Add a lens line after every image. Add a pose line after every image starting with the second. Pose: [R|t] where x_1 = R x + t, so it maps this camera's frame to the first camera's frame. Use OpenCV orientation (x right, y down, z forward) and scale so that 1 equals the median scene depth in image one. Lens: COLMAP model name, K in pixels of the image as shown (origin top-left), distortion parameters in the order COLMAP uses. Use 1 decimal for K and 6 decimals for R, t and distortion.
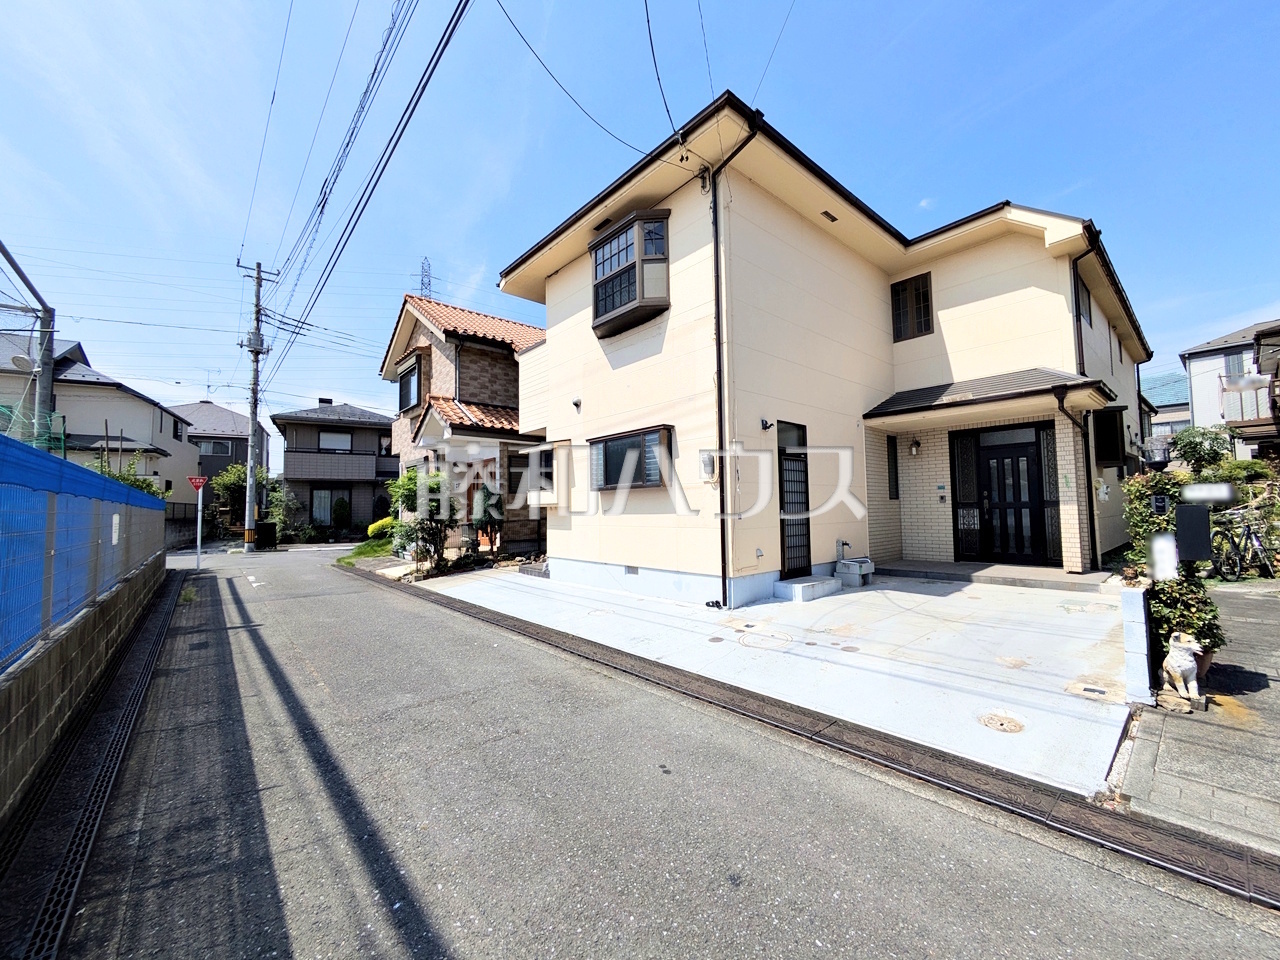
lens RADIAL K [[506.8, 0, 643.9], [0, 506.8, 482.1], [0, 0, 1]] dist [-0.002948, 0.004694]
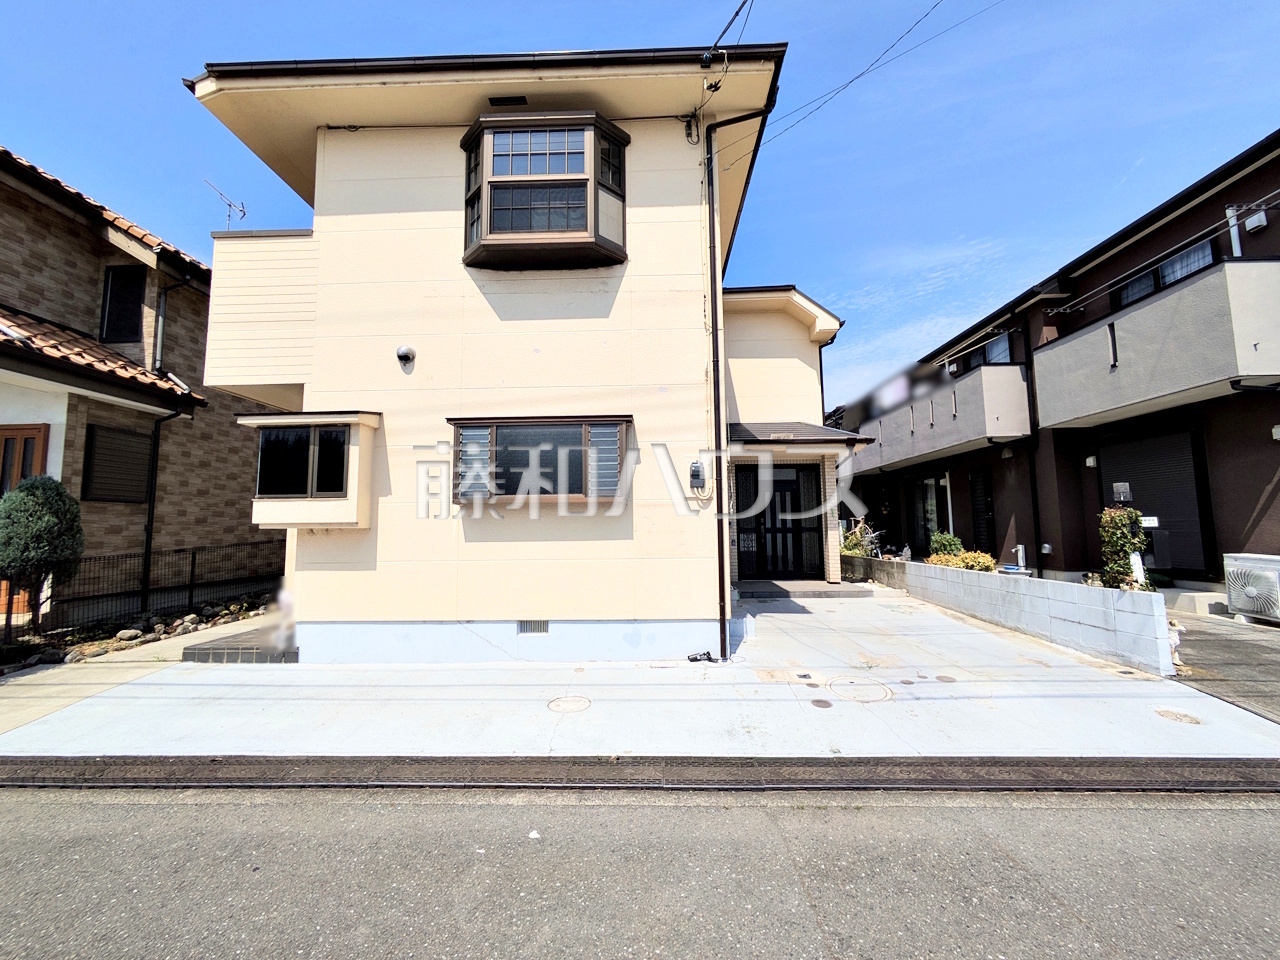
lens RADIAL K [[507.0, 0, 641.1], [0, 507.0, 481.7], [0, 0, 1]] dist [-0.005867, 0.003515]
pose [[0.682728, 0.075777, 0.726732, -0.426412], [-0.039806, 0.996988, -0.066561, 0.025080], [-0.729587, 0.016515, 0.683688, 0.452486]]
